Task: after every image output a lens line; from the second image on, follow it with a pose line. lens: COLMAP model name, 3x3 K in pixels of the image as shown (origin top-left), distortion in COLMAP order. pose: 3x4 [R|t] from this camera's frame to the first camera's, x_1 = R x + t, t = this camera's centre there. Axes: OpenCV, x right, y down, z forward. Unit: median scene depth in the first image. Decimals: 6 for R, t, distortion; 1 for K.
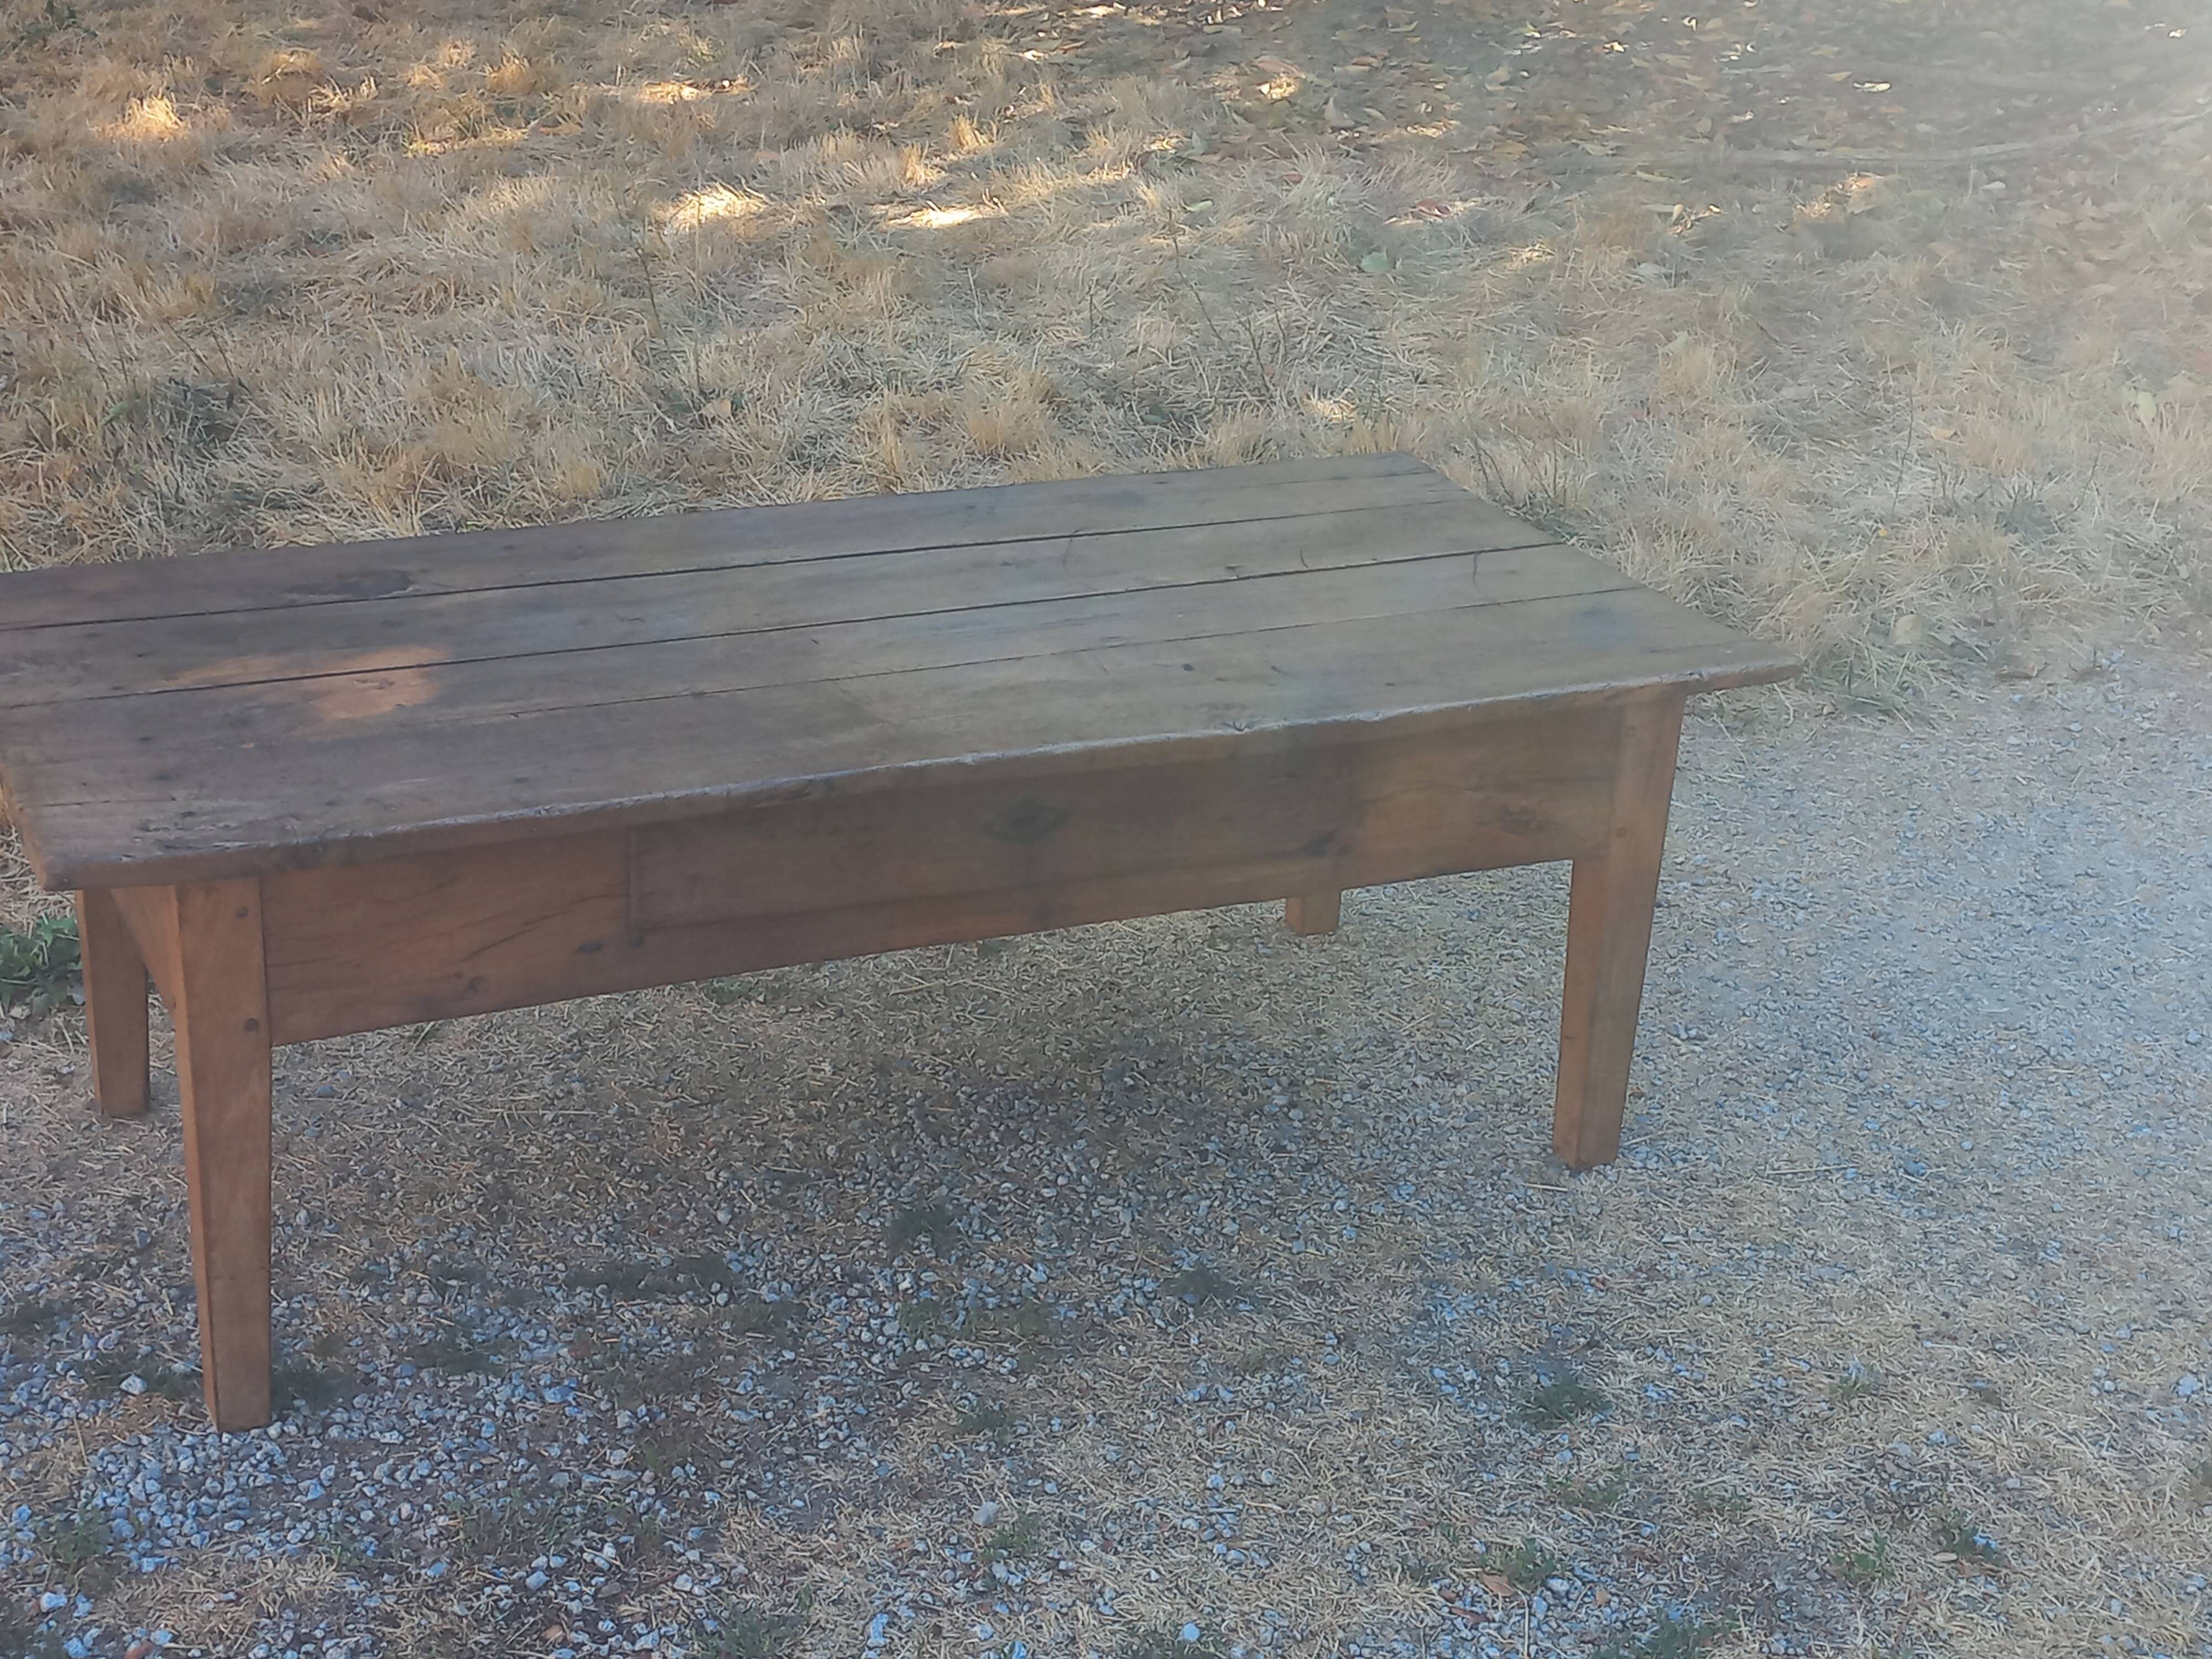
lens RADIAL K [[3175.6, 0, 1119.1], [0, 3175.6, 820.3], [0, 0, 1]] dist [0.073169, 0.000000]
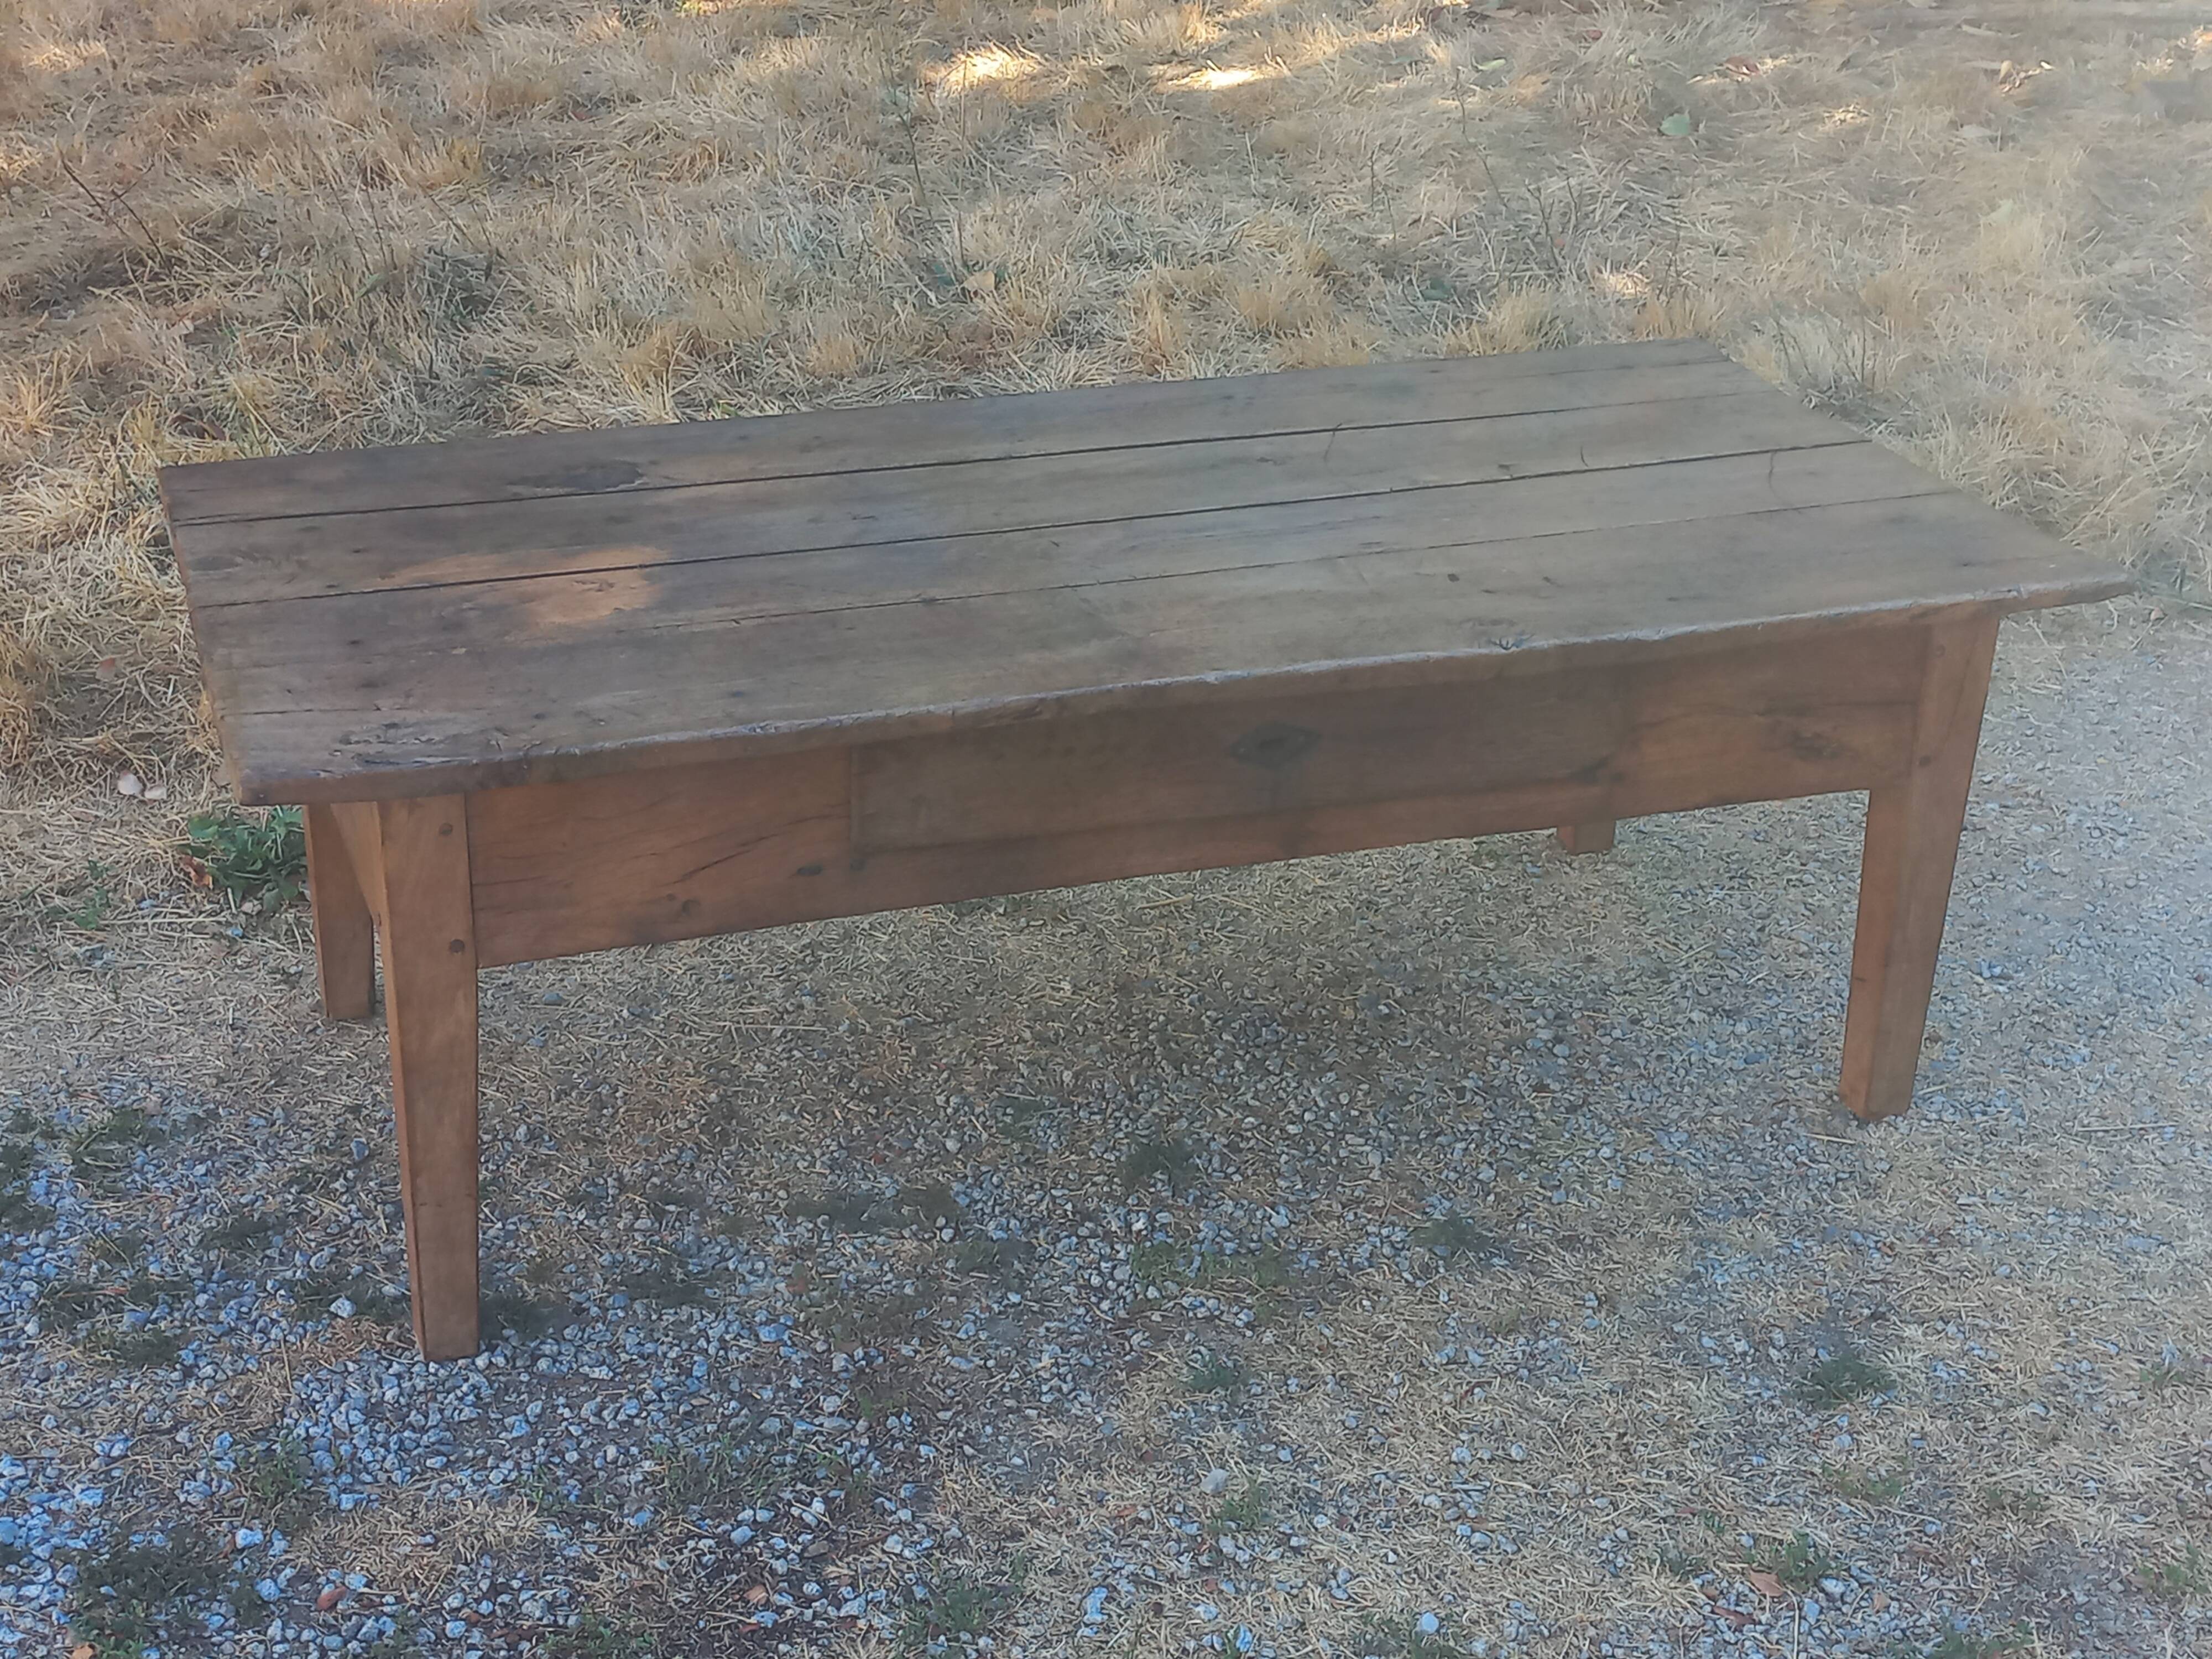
lens RADIAL K [[3175.6, 0, 1106.2], [0, 3175.6, 829.0], [0, 0, 1]] dist [0.073169, 0.000000]
pose [[0.995481, 0.021822, -0.092417, 0.008064], [-0.017510, 0.998732, 0.047209, -0.016602], [0.093330, -0.045377, 0.994601, 0.060613]]
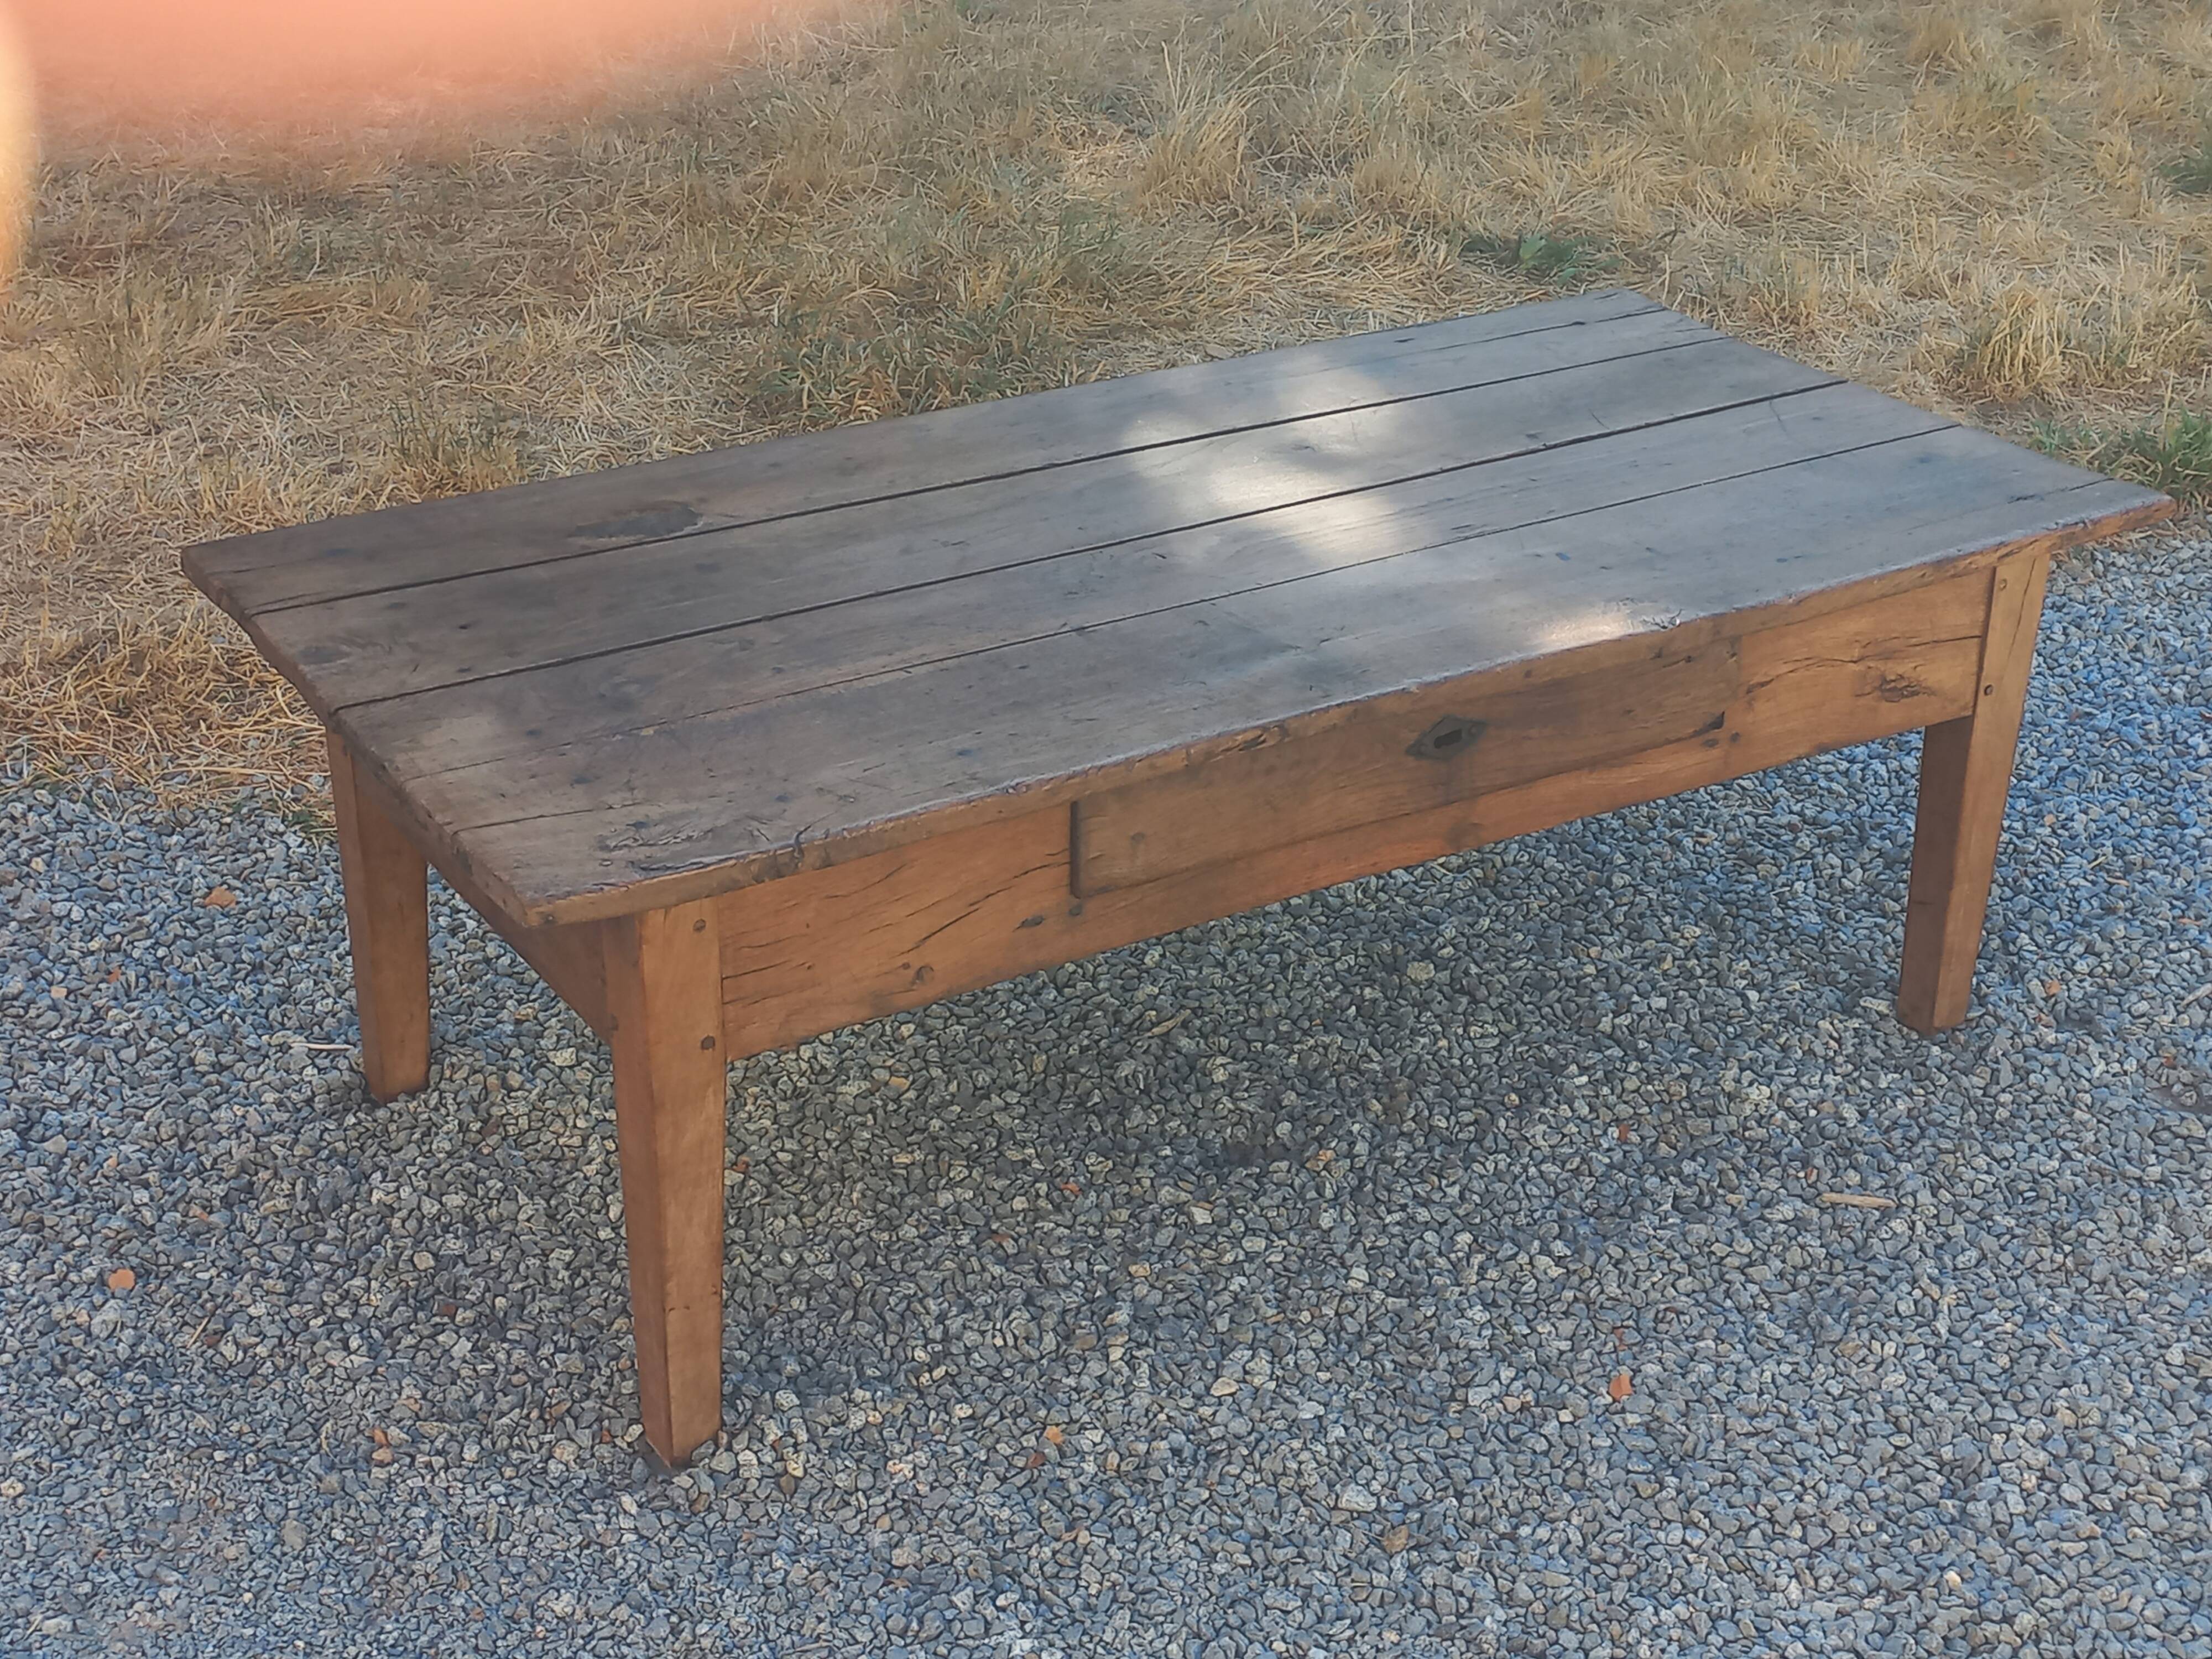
lens RADIAL K [[2996.1, 0, 1043.0], [0, 2996.1, 839.8], [0, 0, 1]] dist [0.137939, 0.000000]
pose [[0.994002, -0.075097, 0.079496, -0.205529], [0.067412, 0.993163, 0.095300, -0.059453], [-0.086109, -0.089369, 0.992269, 0.122321]]
